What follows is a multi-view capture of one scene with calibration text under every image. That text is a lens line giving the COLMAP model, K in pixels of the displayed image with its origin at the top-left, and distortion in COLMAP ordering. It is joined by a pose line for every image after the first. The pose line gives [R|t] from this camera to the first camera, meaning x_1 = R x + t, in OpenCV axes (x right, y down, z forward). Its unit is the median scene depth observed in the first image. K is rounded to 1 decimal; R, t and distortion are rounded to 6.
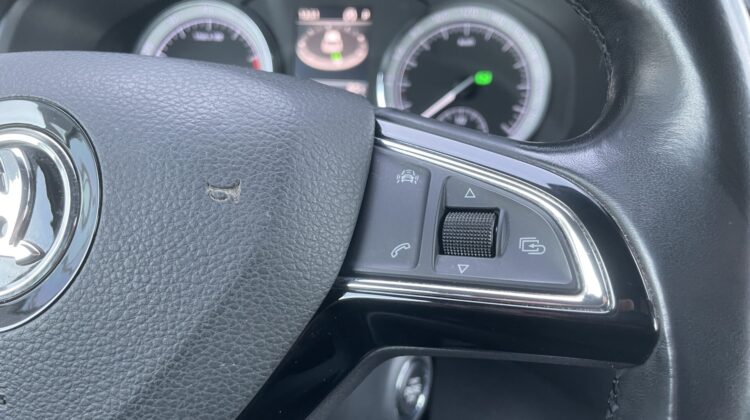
lens RADIAL K [[576.9, 0, 375.0], [0, 576.9, 210.0], [0, 0, 1]] dist [0.071103, -0.108589]
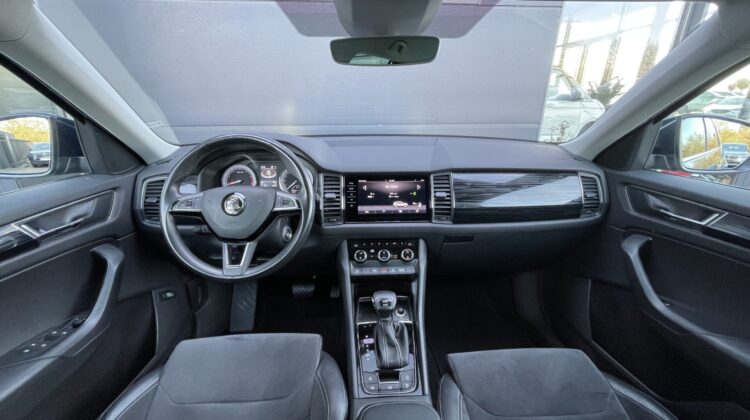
lens RADIAL K [[295.5, 0, 375.0], [0, 295.5, 210.0], [0, 0, 1]] dist [0.001924, 0.000087]
pose [[0.961549, -0.075057, 0.264178, 0.104021], [0.081435, 0.996590, -0.013261, 0.123066], [-0.262282, 0.034265, 0.964383, -1.584429]]
